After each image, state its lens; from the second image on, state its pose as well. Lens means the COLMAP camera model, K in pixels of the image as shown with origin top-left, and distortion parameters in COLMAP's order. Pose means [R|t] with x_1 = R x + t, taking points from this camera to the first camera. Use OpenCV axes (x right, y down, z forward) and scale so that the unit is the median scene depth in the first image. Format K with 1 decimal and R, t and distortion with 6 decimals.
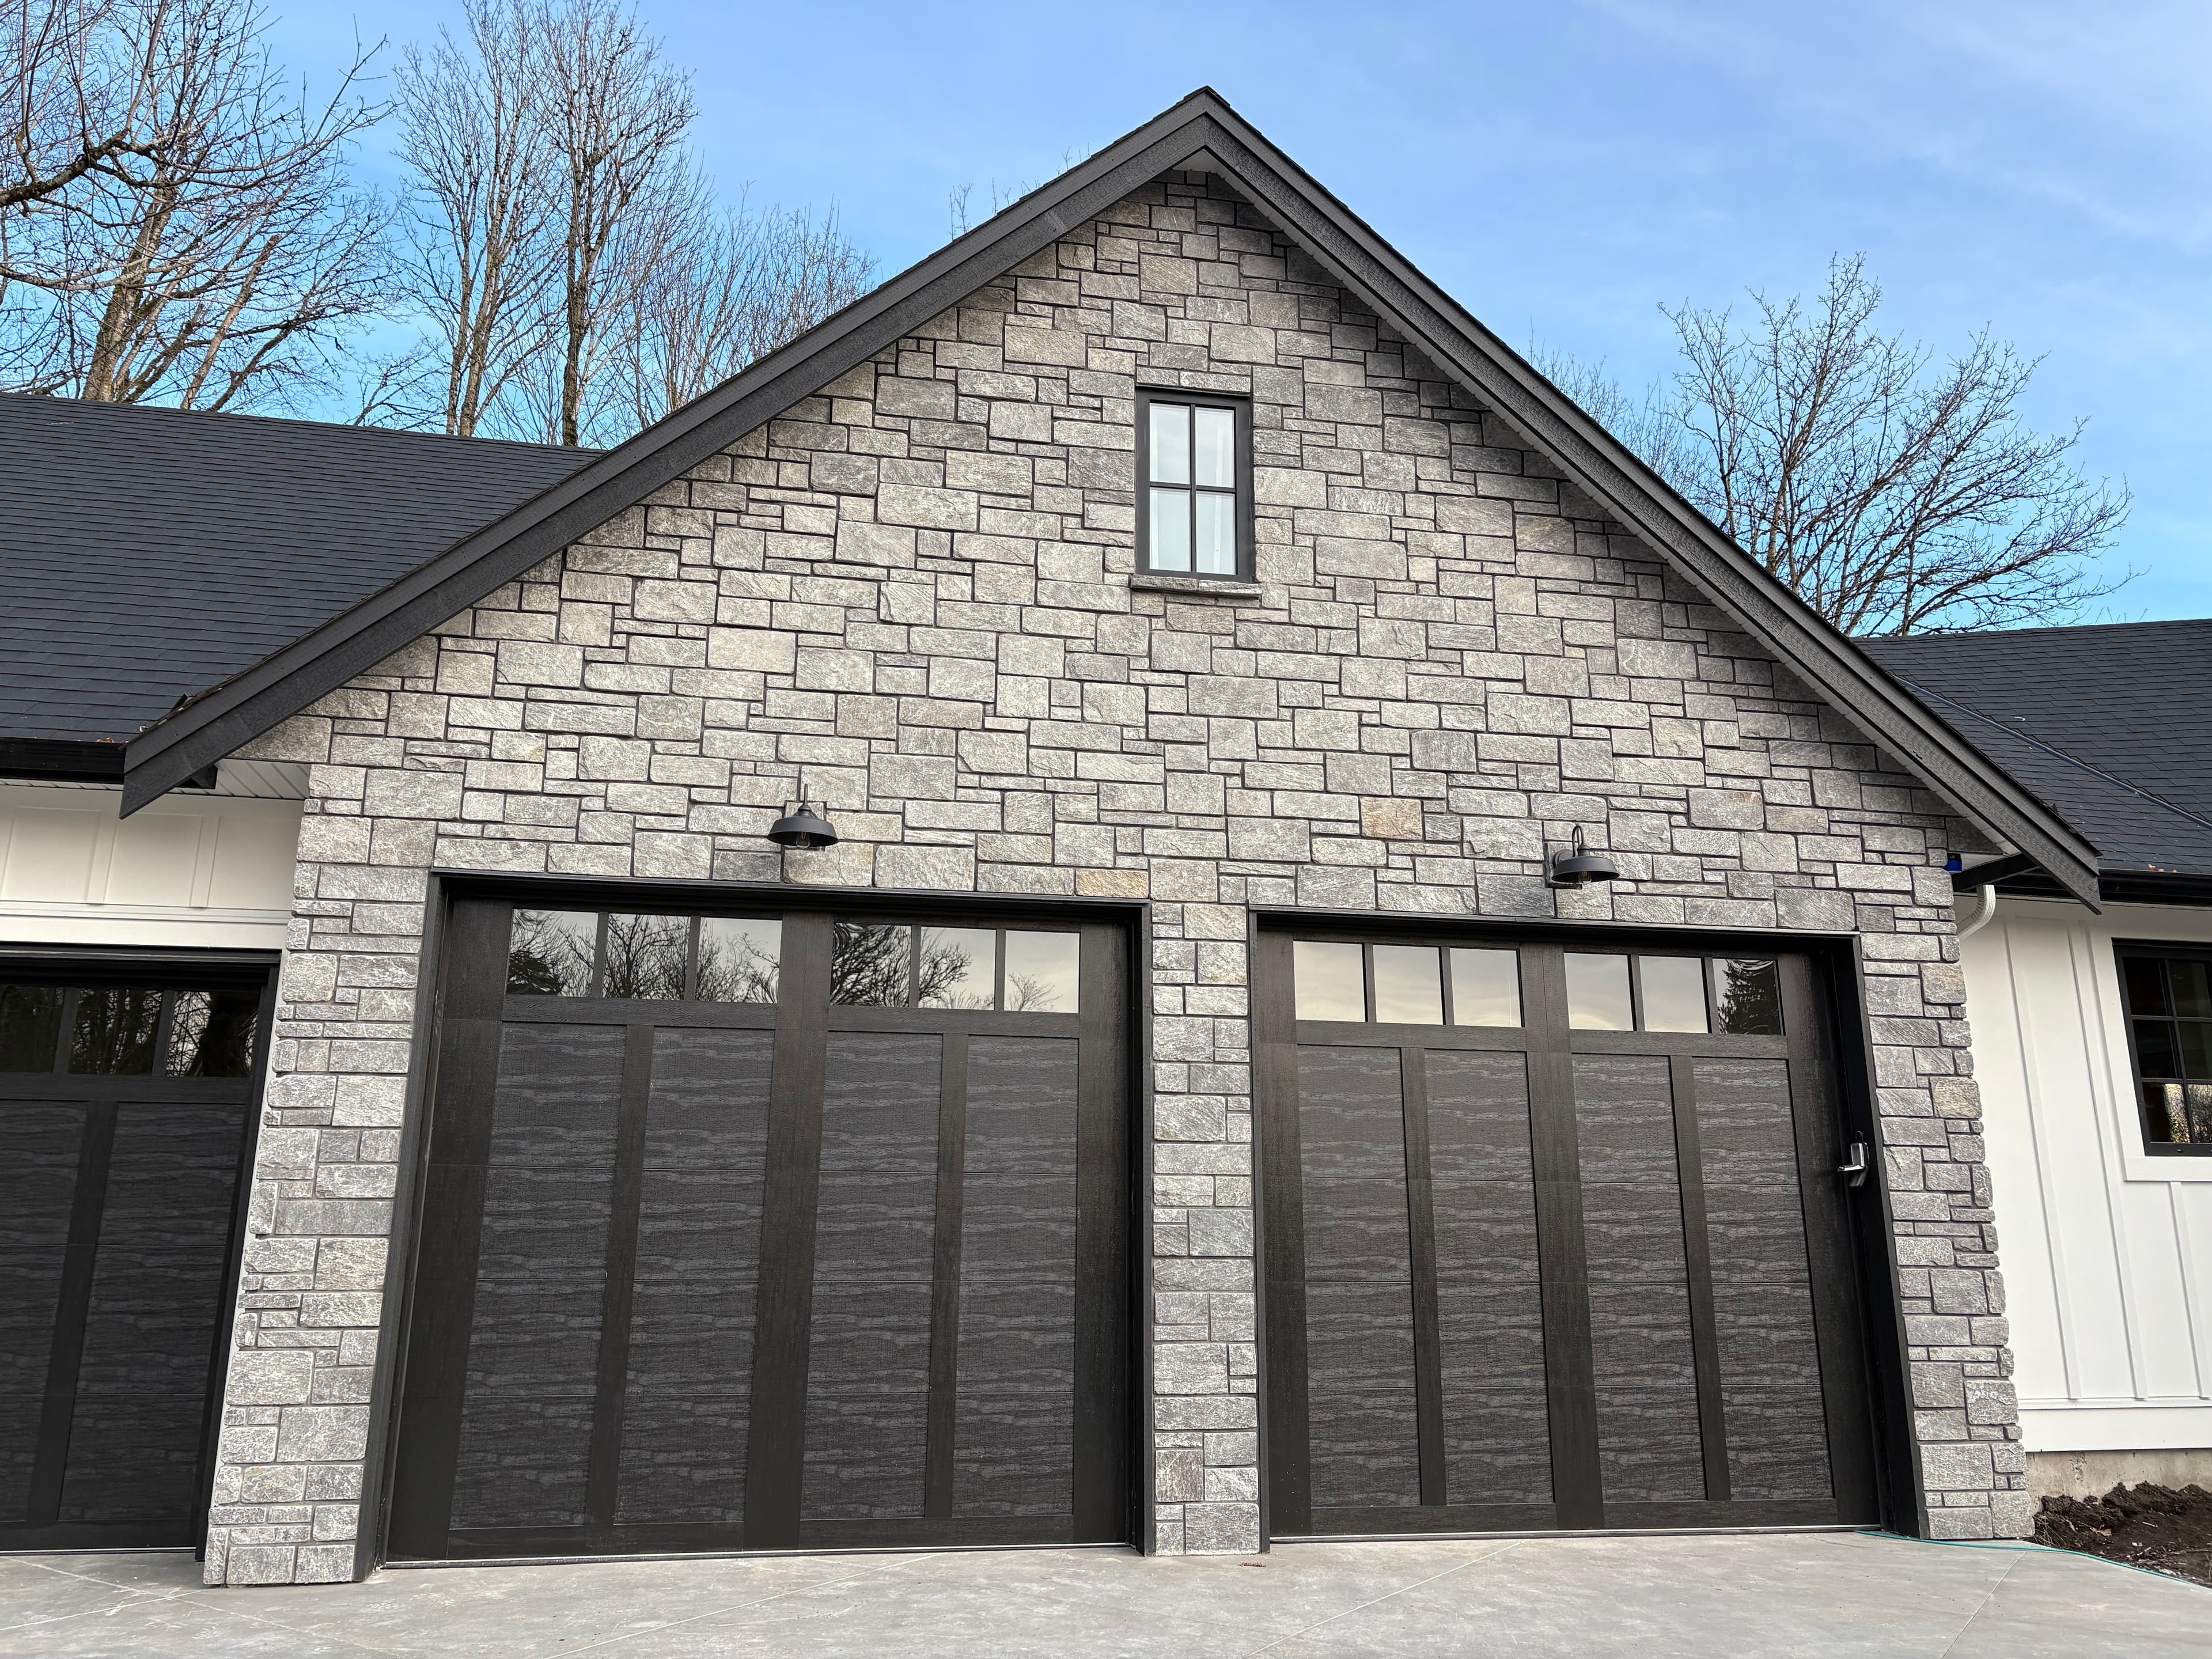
lens RADIAL K [[1664.8, 0, 1109.4], [0, 1664.8, 830.8], [0, 0, 1]] dist [0.046633, -0.018859]
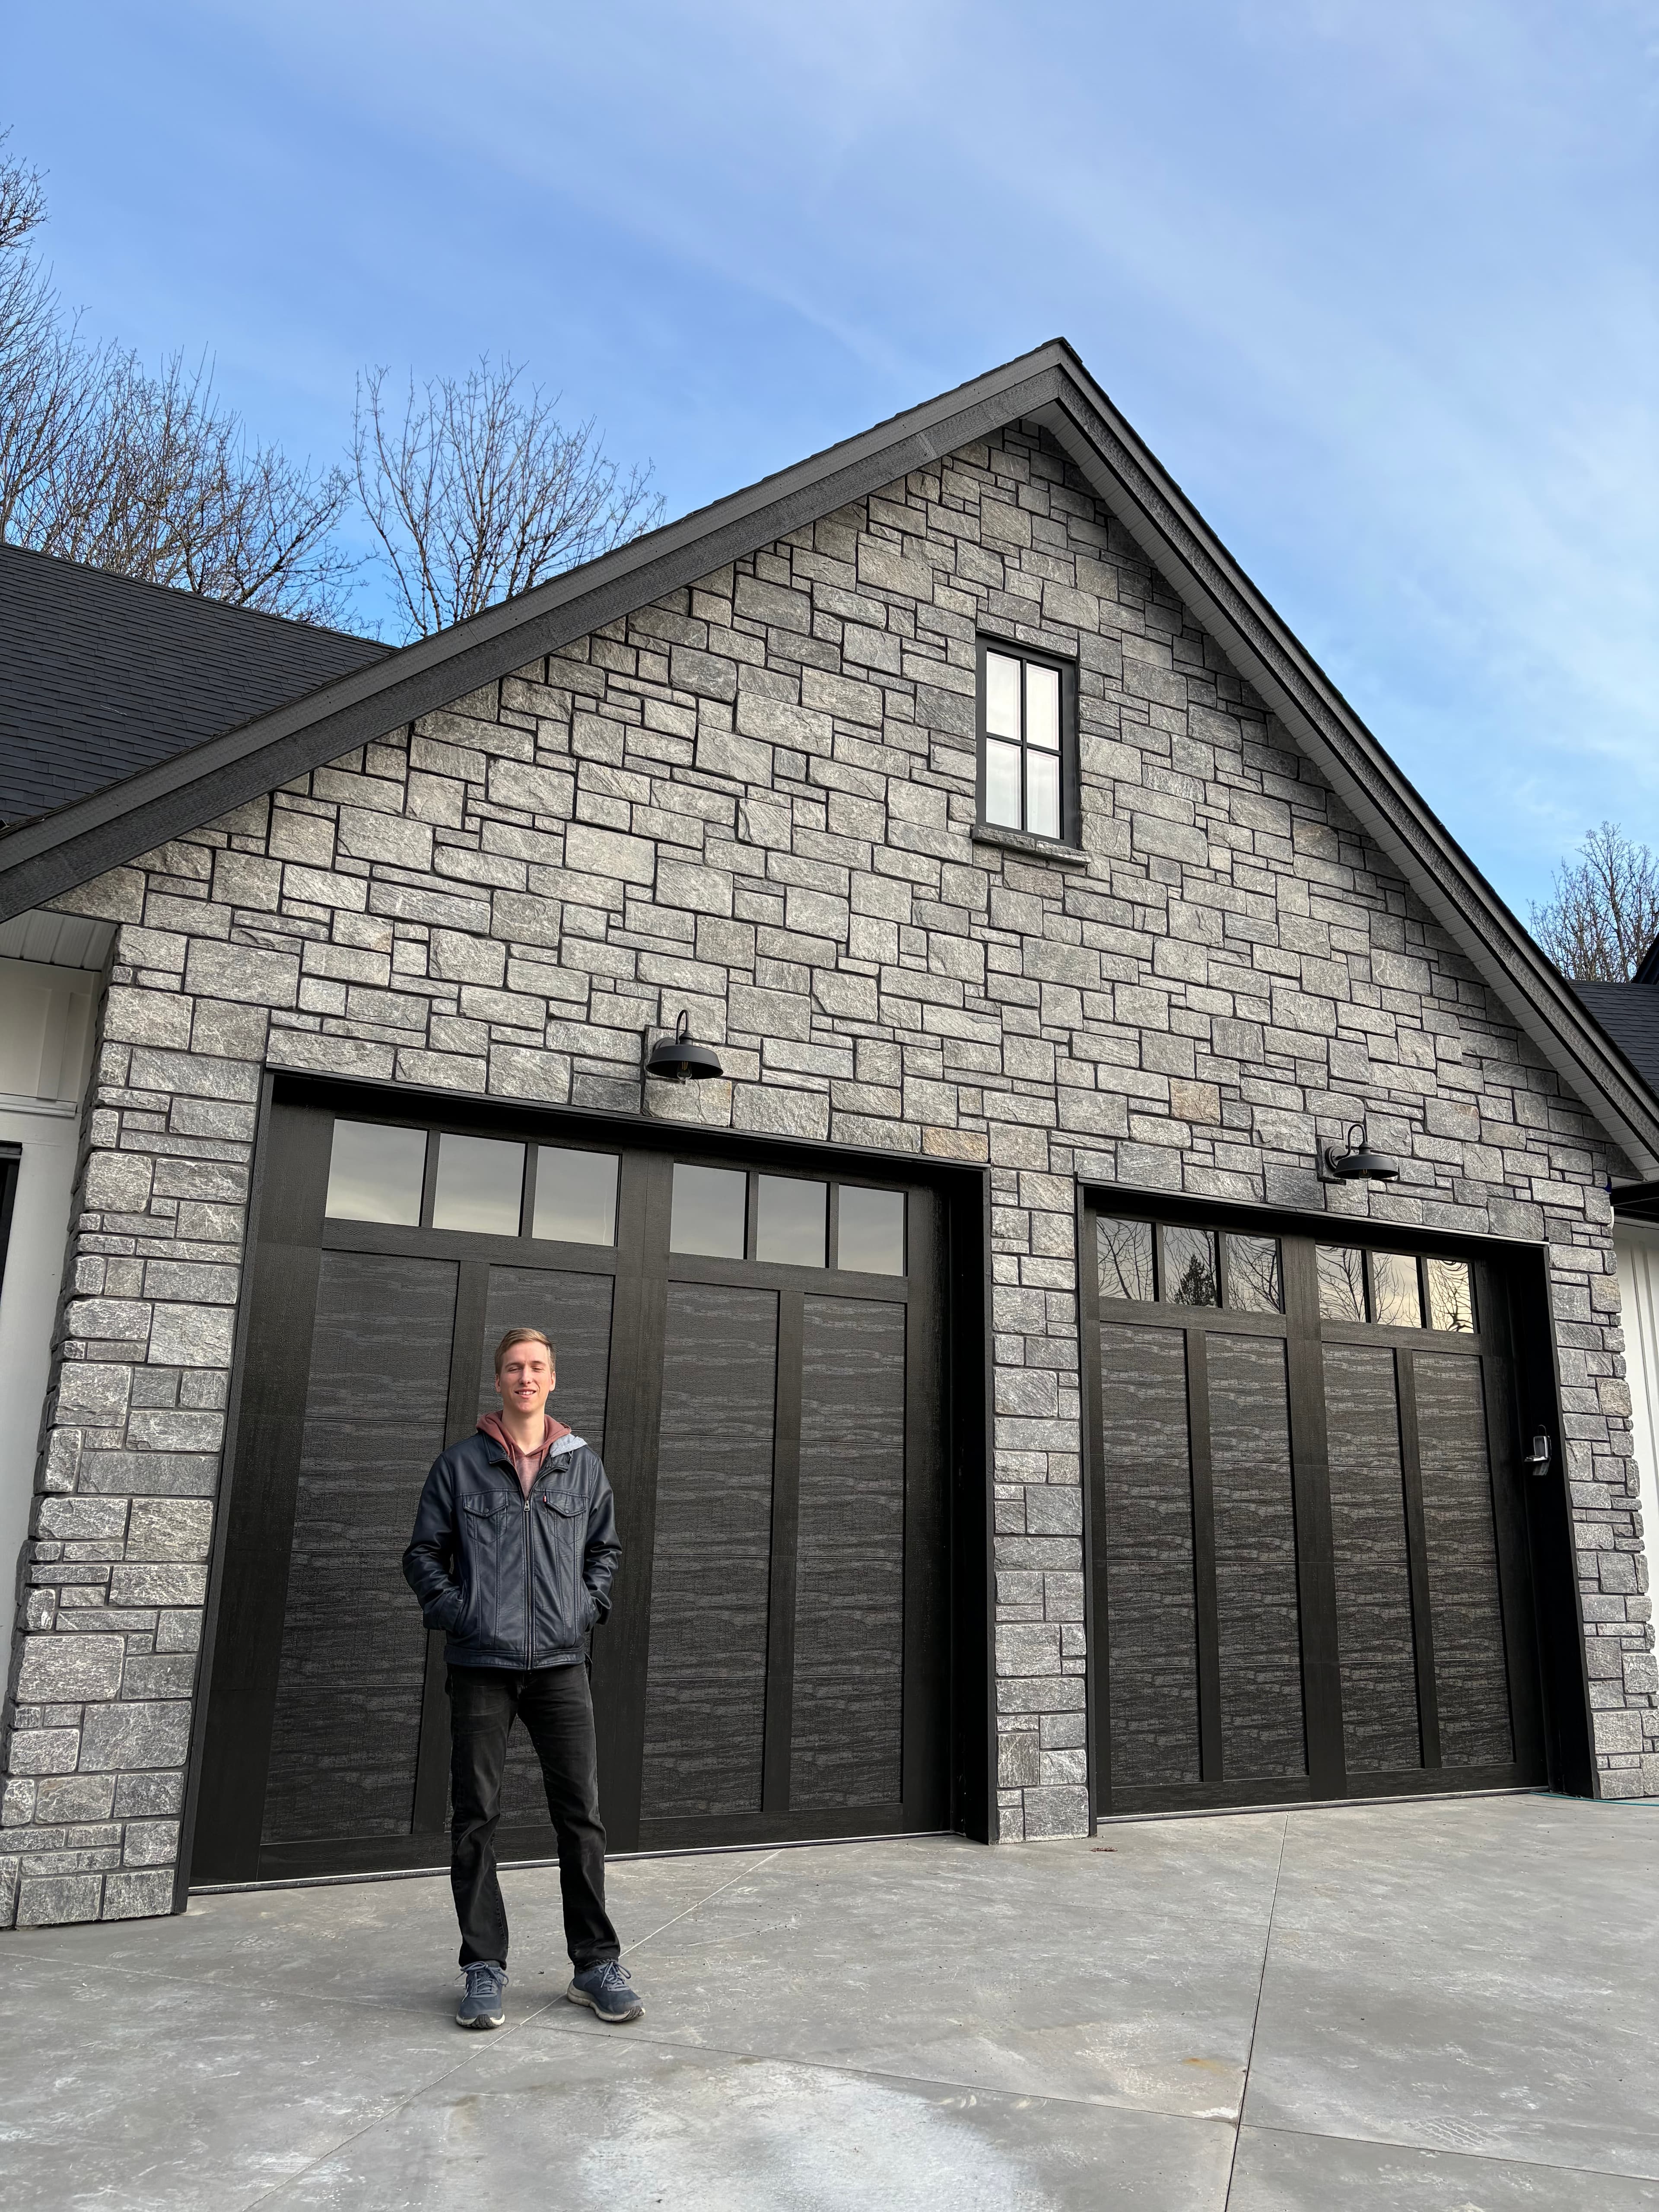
lens RADIAL K [[1664.8, 0, 826.9], [0, 1664.8, 1102.8], [0, 0, 1]] dist [0.046633, -0.018859]
pose [[0.953381, 0.087909, 0.288682, -0.349824], [-0.090407, 0.995894, -0.004697, 0.018963], [-0.287909, -0.021621, 0.957414, 0.102650]]
